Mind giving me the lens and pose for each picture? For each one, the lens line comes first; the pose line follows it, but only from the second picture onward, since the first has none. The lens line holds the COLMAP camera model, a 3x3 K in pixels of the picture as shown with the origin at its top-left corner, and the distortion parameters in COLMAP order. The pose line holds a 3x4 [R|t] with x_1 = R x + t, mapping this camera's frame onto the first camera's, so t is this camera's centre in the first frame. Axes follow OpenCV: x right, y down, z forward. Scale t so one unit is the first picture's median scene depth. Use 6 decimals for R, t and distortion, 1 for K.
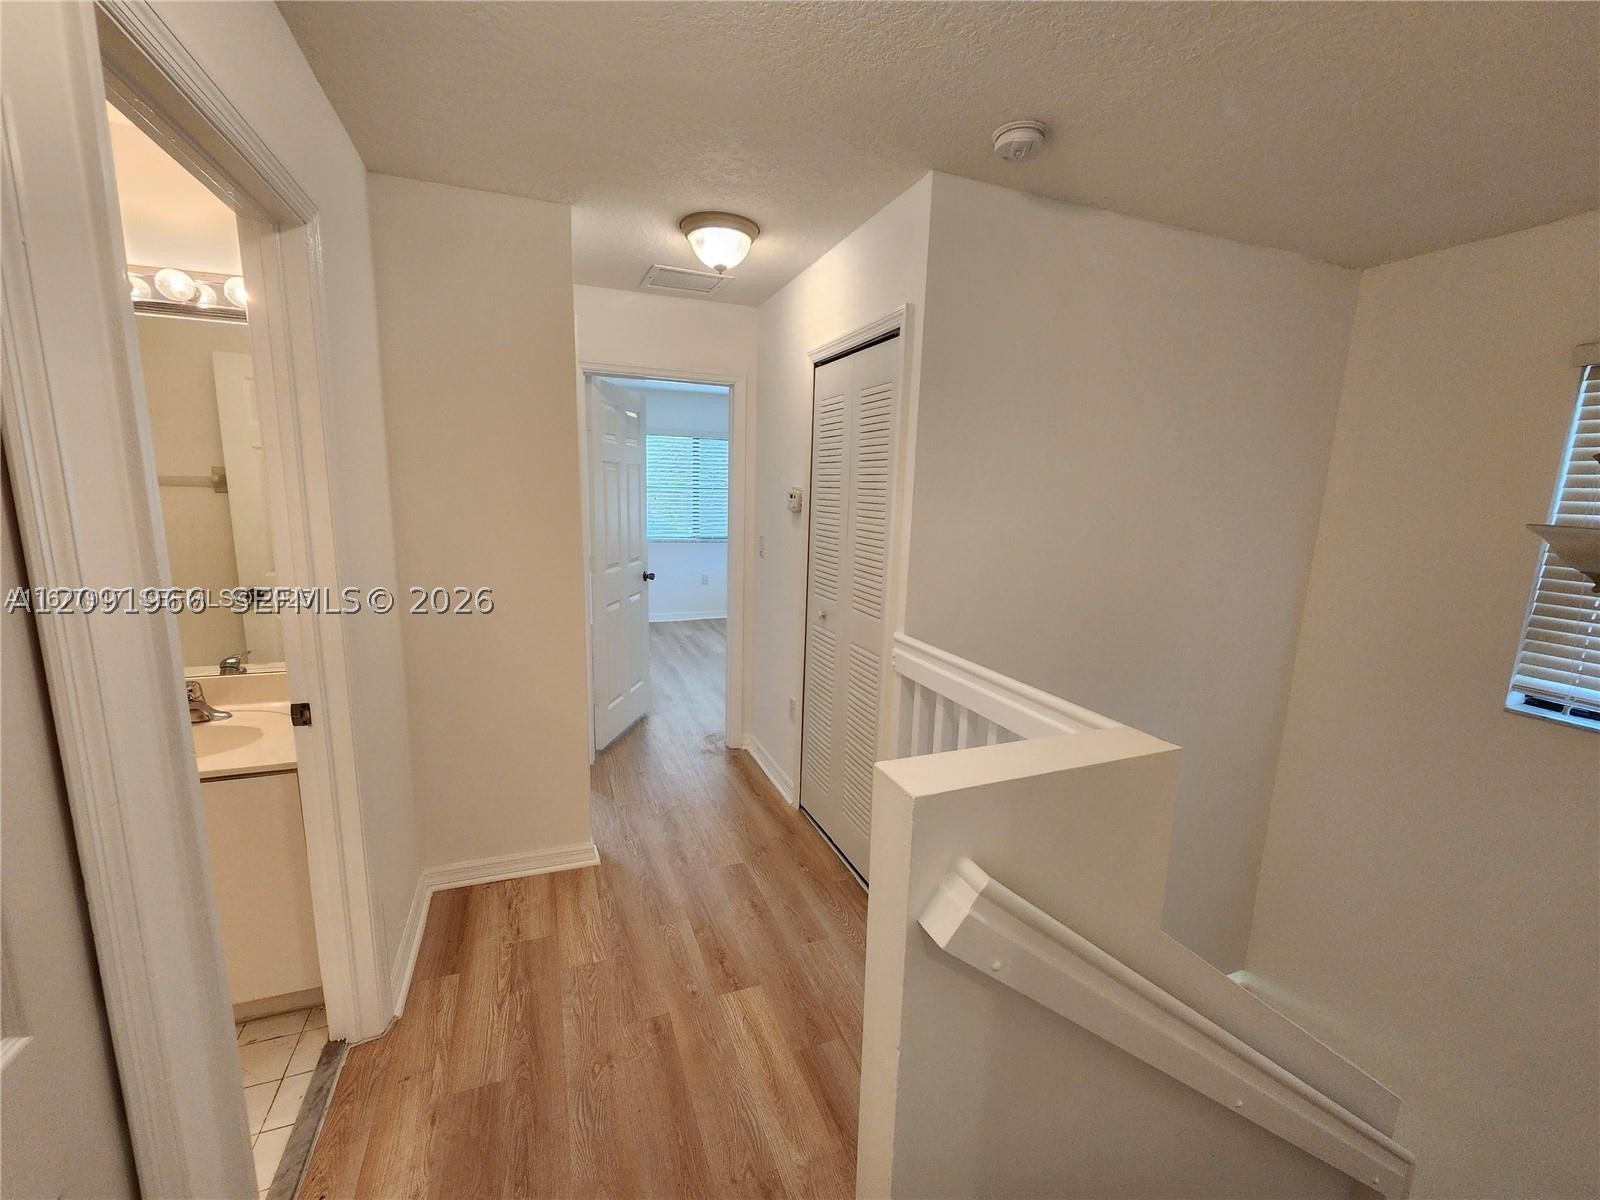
lens RADIAL K [[655.5, 0, 796.2], [0, 655.5, 602.3], [0, 0, 1]] dist [-0.002801, -0.000182]
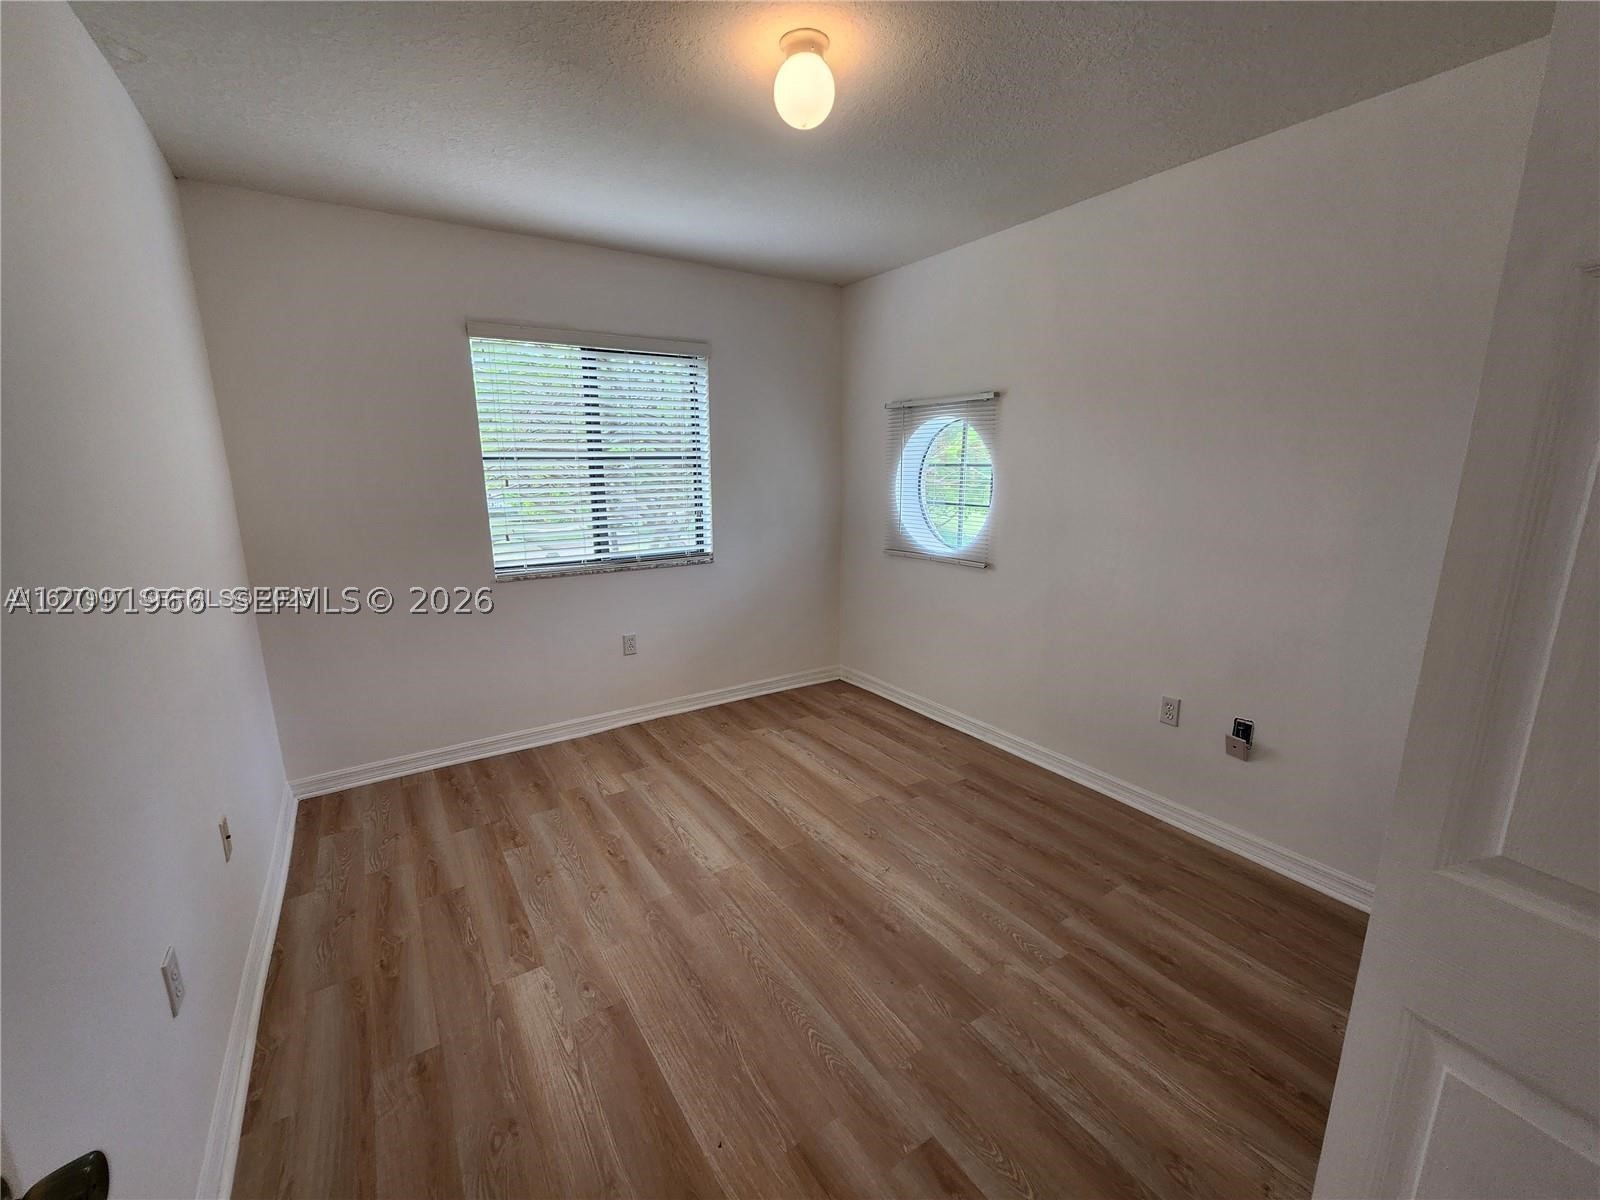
lens RADIAL K [[655.5, 0, 805.3], [0, 655.5, 601.6], [0, 0, 1]] dist [-0.002801, -0.000182]
pose [[0.975697, -0.084984, 0.201973, -0.109917], [0.075275, 0.995629, 0.055289, -0.087237], [-0.205789, -0.038742, 0.977829, 0.507418]]
